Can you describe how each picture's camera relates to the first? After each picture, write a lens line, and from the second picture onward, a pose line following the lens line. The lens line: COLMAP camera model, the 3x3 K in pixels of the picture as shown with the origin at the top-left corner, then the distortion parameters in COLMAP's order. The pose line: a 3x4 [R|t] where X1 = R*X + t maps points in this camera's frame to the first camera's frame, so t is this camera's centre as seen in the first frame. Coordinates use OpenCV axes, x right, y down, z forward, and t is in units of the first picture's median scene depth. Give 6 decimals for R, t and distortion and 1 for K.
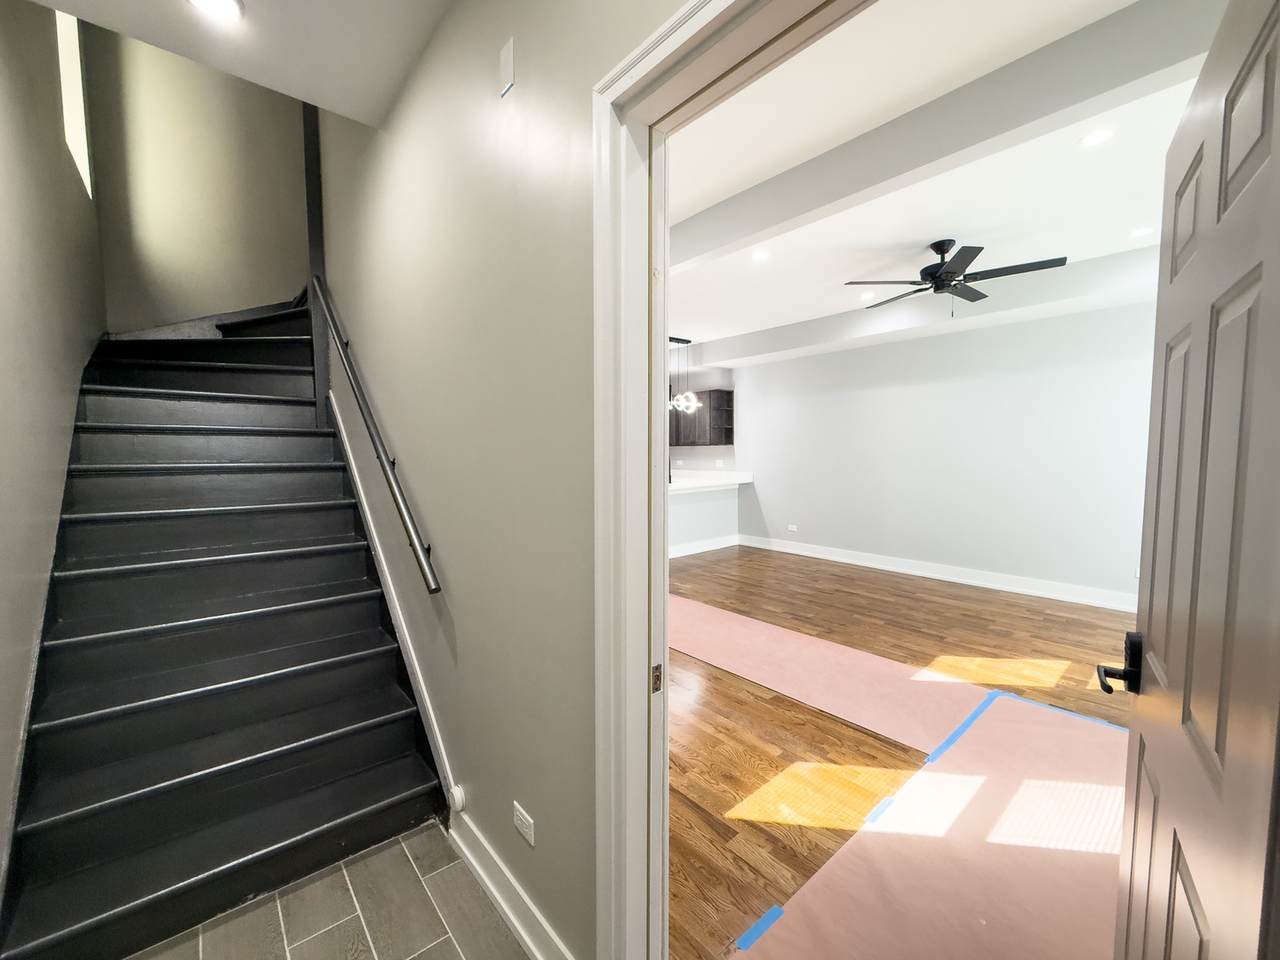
lens RADIAL K [[519.2, 0, 638.4], [0, 519.2, 481.7], [0, 0, 1]] dist [0.004643, 0.000289]
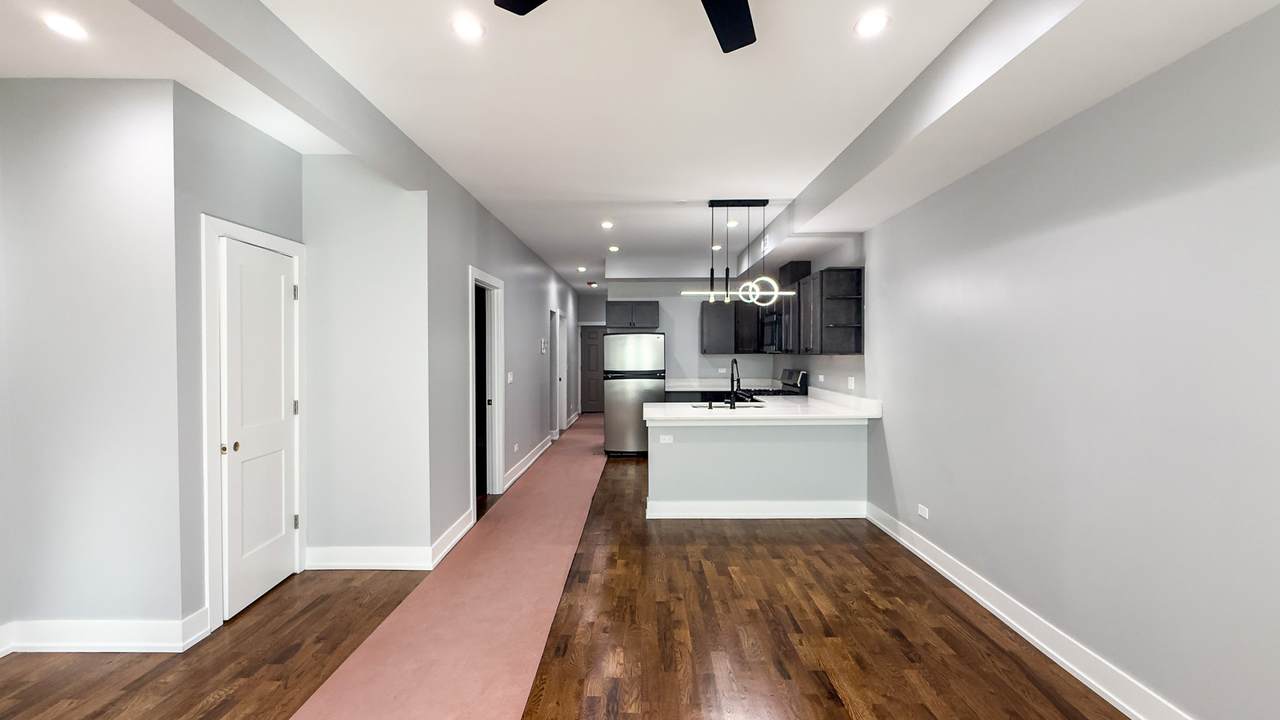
lens RADIAL K [[510.3, 0, 645.5], [0, 510.3, 361.8], [0, 0, 1]] dist [0.001025, 0.000028]
pose [[0.757021, 0.023416, -0.652971, 0.619023], [-0.049495, 0.998541, -0.021574, -0.058612], [0.651513, 0.048651, 0.757076, 0.599337]]
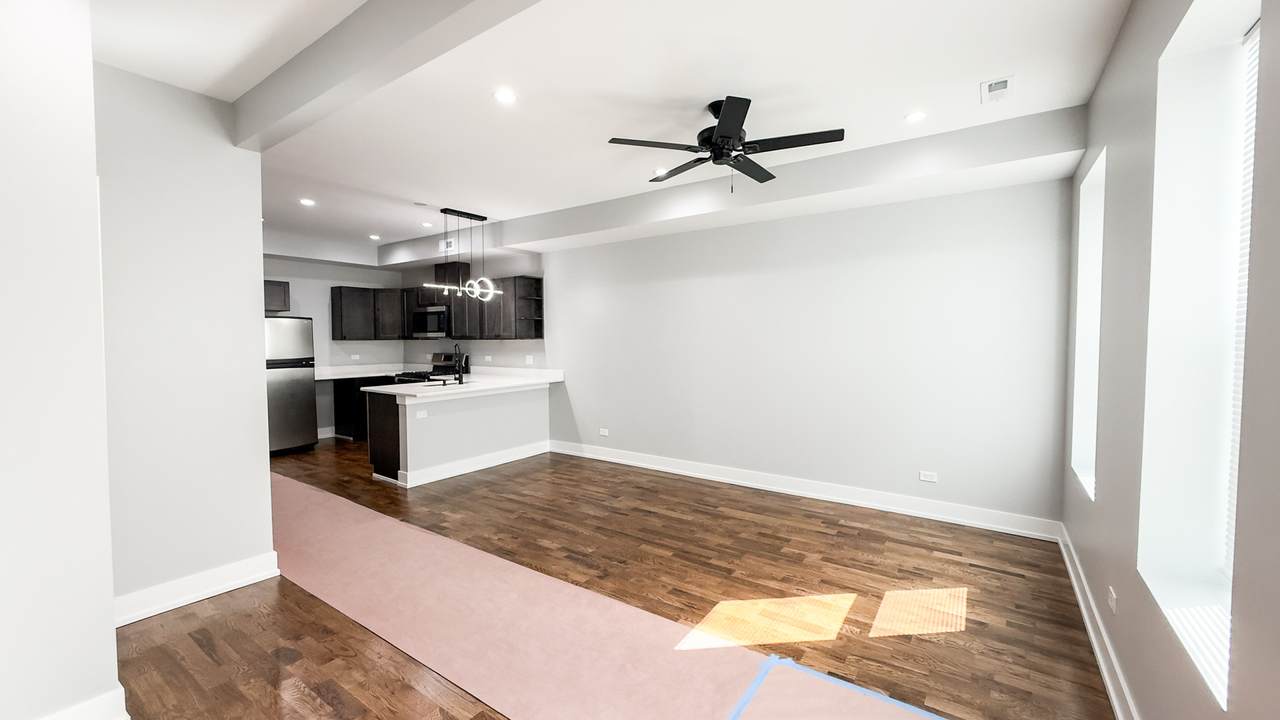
lens RADIAL K [[510.3, 0, 635.8], [0, 510.3, 362.2], [0, 0, 1]] dist [0.001025, 0.000028]
pose [[0.969162, -0.004190, 0.246388, 0.195505], [0.009242, 0.999770, -0.019350, -0.020878], [-0.246250, 0.021031, 0.968978, 0.191401]]
